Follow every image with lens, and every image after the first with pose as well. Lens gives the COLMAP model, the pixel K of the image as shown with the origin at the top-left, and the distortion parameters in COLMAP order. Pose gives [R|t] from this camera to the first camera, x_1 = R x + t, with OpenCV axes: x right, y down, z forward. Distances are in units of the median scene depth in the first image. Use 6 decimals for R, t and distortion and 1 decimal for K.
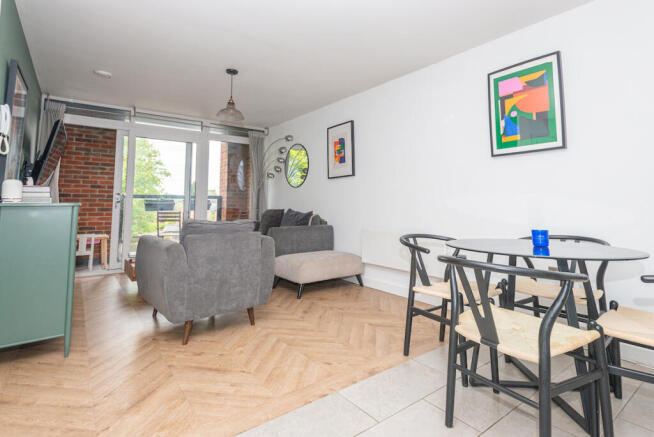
lens RADIAL K [[338.0, 0, 331.2], [0, 338.0, 174.7], [0, 0, 1]] dist [0.004132, 0.000466]
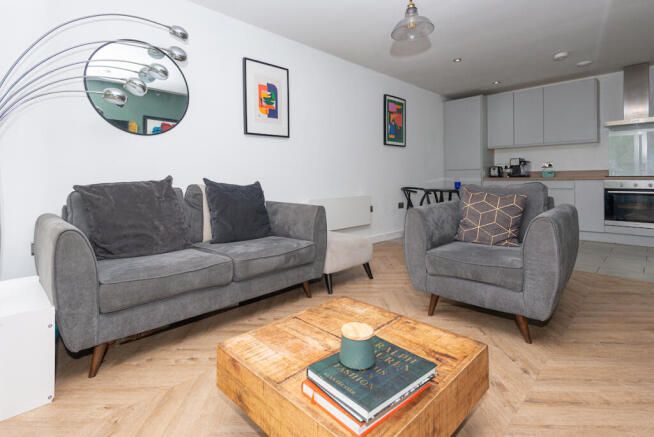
lens RADIAL K [[325.5, 0, 318.4], [0, 325.5, 176.9], [0, 0, 1]] dist [0.015747, 0.000230]
pose [[-0.118617, 0.003917, 0.992932, -0.601847], [-0.079918, 0.996710, -0.013479, 0.085100], [-0.989719, -0.080952, -0.117914, 0.827571]]
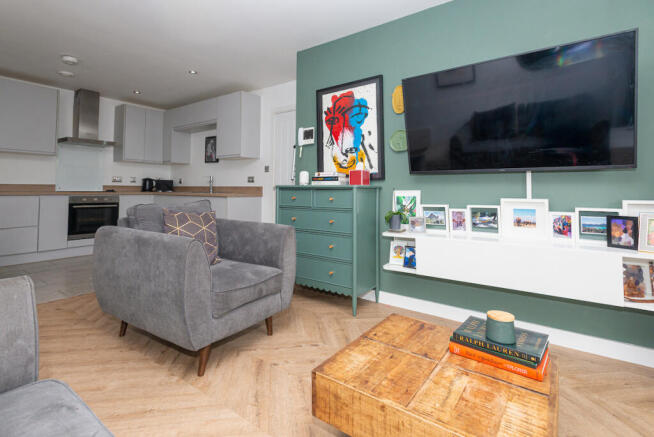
lens RADIAL K [[325.5, 0, 318.4], [0, 325.5, 176.9], [0, 0, 1]] dist [0.015747, 0.000230]
pose [[-0.962299, -0.019230, -0.271312, -0.233895], [0.015392, 0.992049, -0.124906, 0.091847], [0.271557, -0.124373, -0.954352, 0.983476]]
